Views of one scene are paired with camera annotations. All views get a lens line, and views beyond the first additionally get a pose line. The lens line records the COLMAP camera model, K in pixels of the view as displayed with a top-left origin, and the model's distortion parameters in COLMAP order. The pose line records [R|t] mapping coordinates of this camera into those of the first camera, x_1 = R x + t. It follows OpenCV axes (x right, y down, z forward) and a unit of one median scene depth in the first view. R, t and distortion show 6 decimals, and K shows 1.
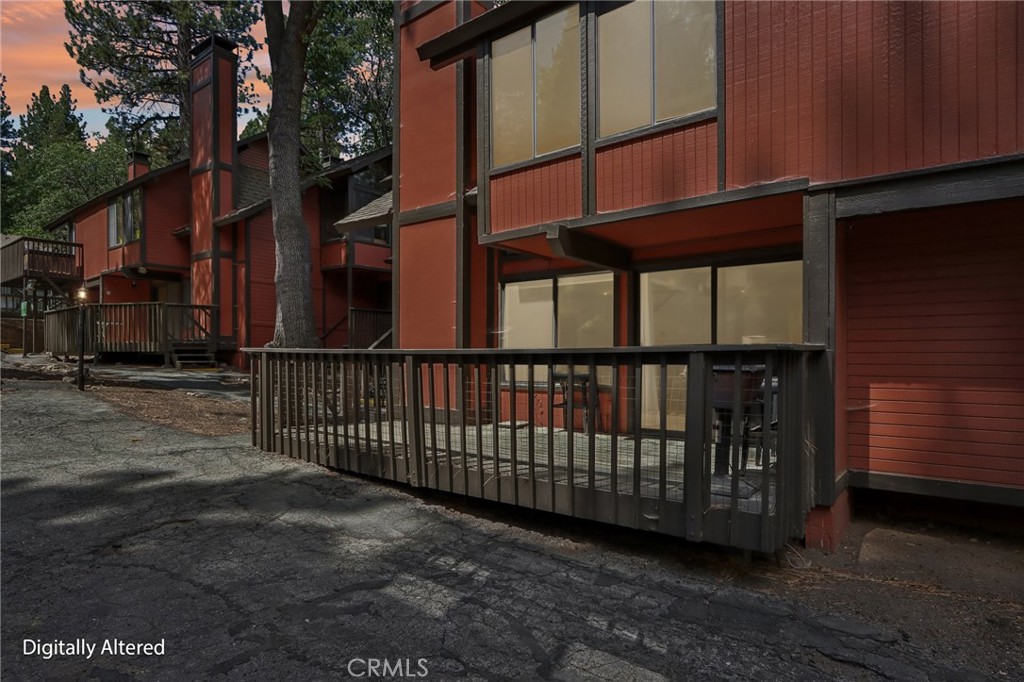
lens RADIAL K [[568.6, 0, 503.6], [0, 568.6, 350.0], [0, 0, 1]] dist [0.001021, 0.000100]
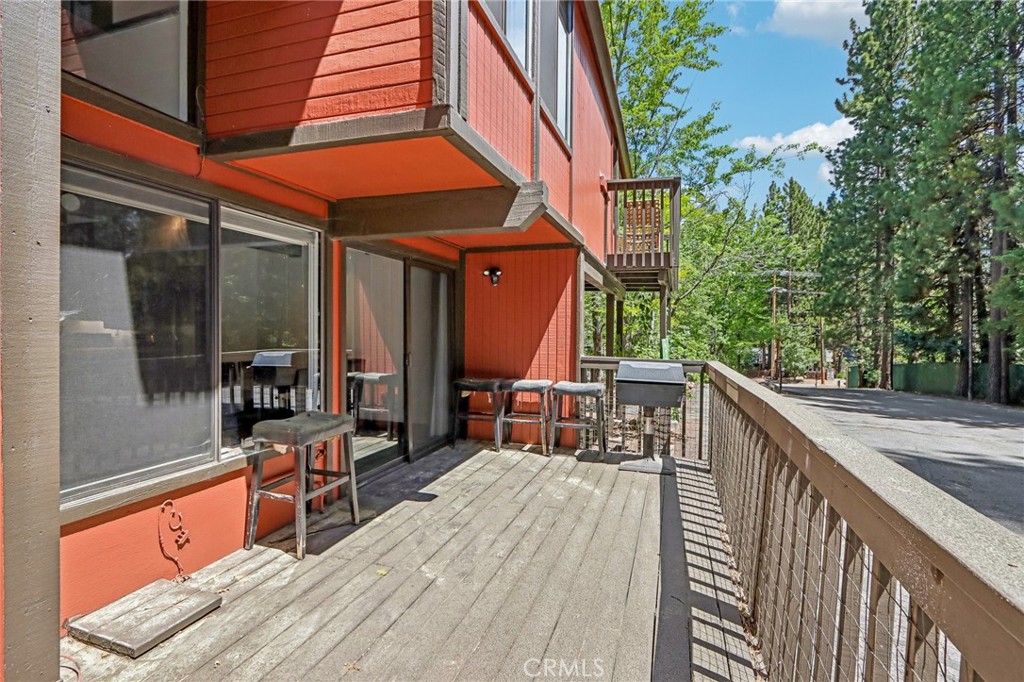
lens RADIAL K [[482.3, 0, 511.4], [0, 482.3, 341.9], [0, 0, 1]] dist [-0.014090, 0.000468]
pose [[-0.326296, -0.023205, 0.944983, -0.613923], [-0.015225, 0.999698, 0.019292, -0.074397], [-0.945145, -0.008093, -0.326550, 1.751765]]
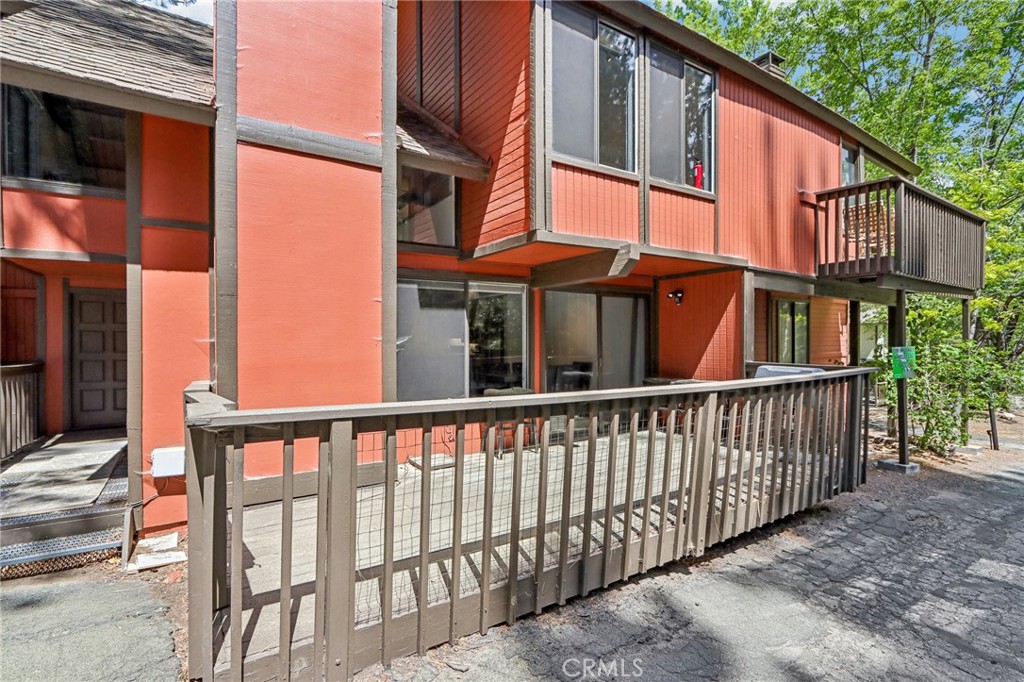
lens RADIAL K [[482.3, 0, 511.0], [0, 482.3, 347.1], [0, 0, 1]] dist [-0.014090, 0.000468]
pose [[0.328497, -0.009521, 0.944457, -1.128042], [-0.002364, 0.999938, 0.010903, -0.074207], [-0.944502, -0.005814, 0.328454, 1.336554]]
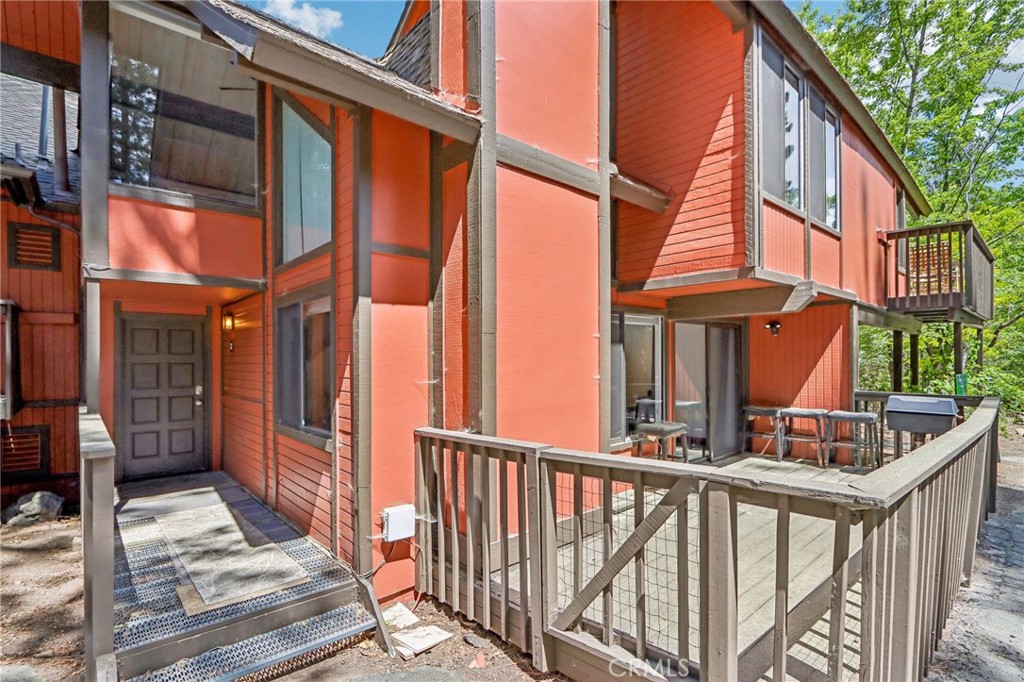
lens RADIAL K [[482.3, 0, 510.5], [0, 482.3, 365.3], [0, 0, 1]] dist [-0.014090, 0.000468]
pose [[0.187841, -0.010006, 0.982149, -1.244020], [0.002645, 0.999950, 0.009682, -0.118004], [-0.982196, 0.000779, 0.187858, 1.981818]]
